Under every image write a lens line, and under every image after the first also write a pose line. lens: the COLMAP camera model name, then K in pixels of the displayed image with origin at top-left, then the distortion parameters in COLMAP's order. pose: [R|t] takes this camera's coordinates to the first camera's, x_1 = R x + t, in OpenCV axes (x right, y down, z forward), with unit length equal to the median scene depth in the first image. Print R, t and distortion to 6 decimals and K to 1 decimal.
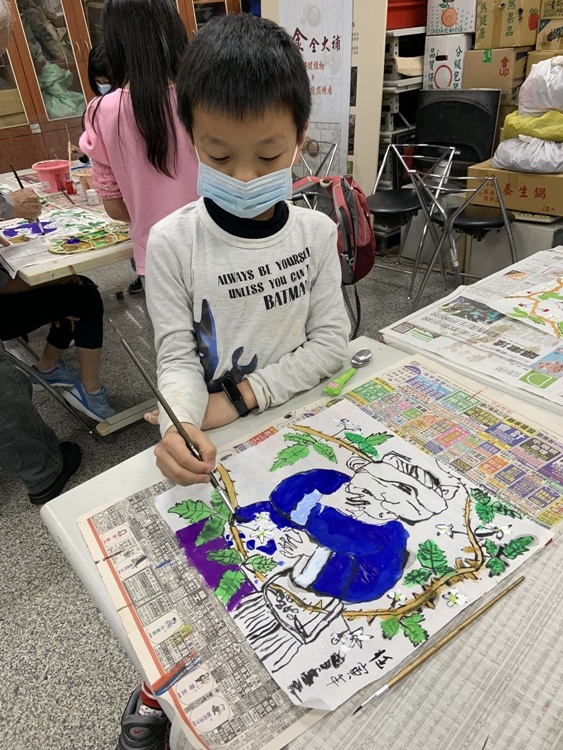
lens RADIAL K [[594.8, 0, 281.5], [0, 594.8, 375.0], [0, 0, 1]] dist [0.113078, -0.151847]
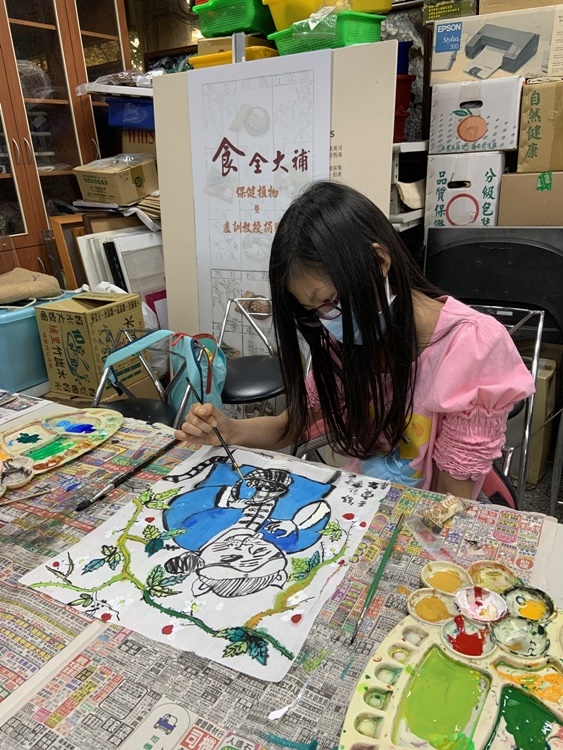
lens RADIAL K [[594.8, 0, 281.5], [0, 594.8, 375.0], [0, 0, 1]] dist [0.113078, -0.151847]
pose [[0.932796, -0.081739, 0.351013, -0.182527], [0.147716, 0.975087, -0.165483, -0.223561], [-0.328742, 0.206212, 0.921632, 0.471143]]
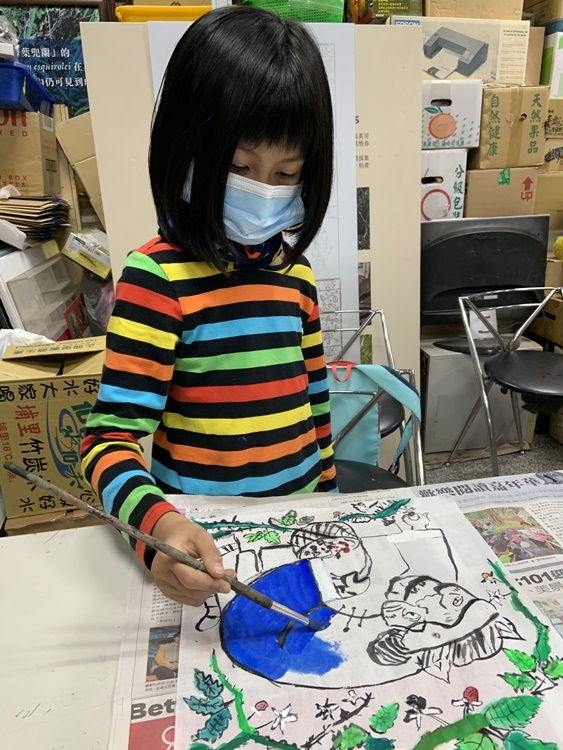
lens RADIAL K [[594.8, 0, 281.5], [0, 594.8, 375.0], [0, 0, 1]] dist [0.113078, -0.151847]
pose [[0.454281, -0.221125, 0.862979, -0.471323], [0.423789, 0.905716, 0.008989, -0.391852], [-0.783602, 0.361637, 0.505160, 0.854102]]
